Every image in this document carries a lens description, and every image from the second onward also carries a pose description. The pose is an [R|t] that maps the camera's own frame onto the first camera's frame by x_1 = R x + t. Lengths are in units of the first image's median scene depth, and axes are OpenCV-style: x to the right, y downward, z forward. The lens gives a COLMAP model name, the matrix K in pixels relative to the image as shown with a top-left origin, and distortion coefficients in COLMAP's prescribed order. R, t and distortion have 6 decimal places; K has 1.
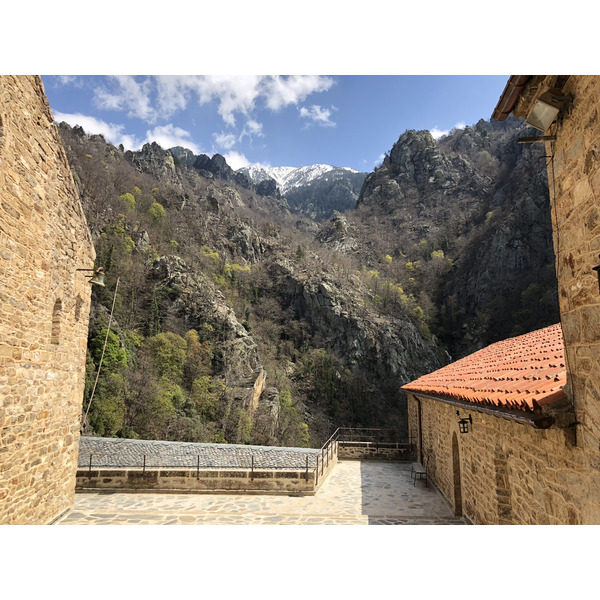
lens RADIAL K [[489.9, 0, 300.5], [0, 489.9, 298.5], [0, 0, 1]] dist [0.037896, -0.040166]
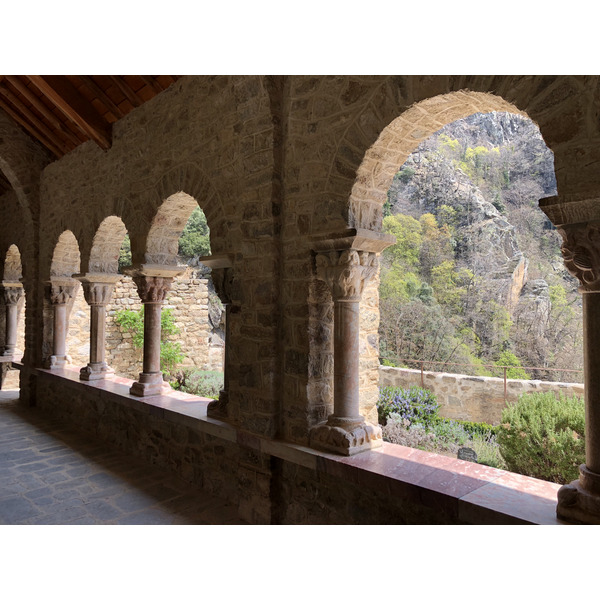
lens RADIAL K [[489.9, 0, 299.1], [0, 489.9, 289.7], [0, 0, 1]] dist [0.037896, -0.040166]
pose [[0.880757, -0.026543, -0.472825, -0.014527], [0.092253, 0.988917, 0.116330, 0.047331], [0.464497, -0.146078, 0.873444, 0.096994]]
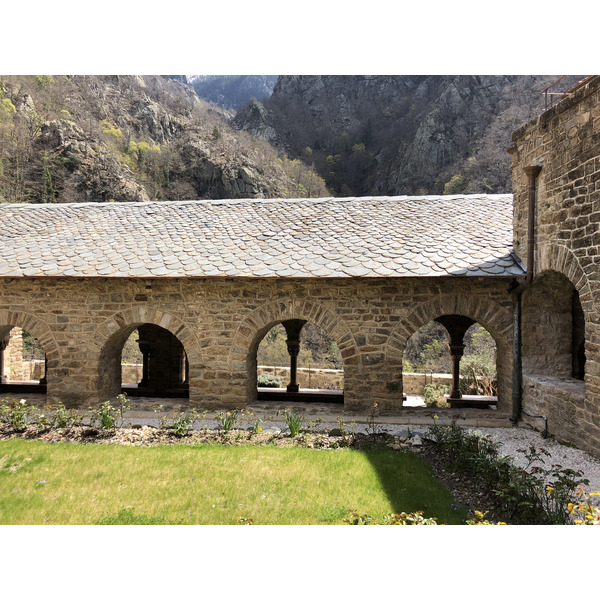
lens RADIAL K [[489.9, 0, 300.4], [0, 489.9, 291.3], [0, 0, 1]] dist [0.037896, -0.040166]
pose [[0.983320, -0.004116, 0.181835, -0.017314], [-0.028448, 0.983959, 0.176113, 0.030898], [-0.179643, -0.178348, 0.967430, 0.050630]]
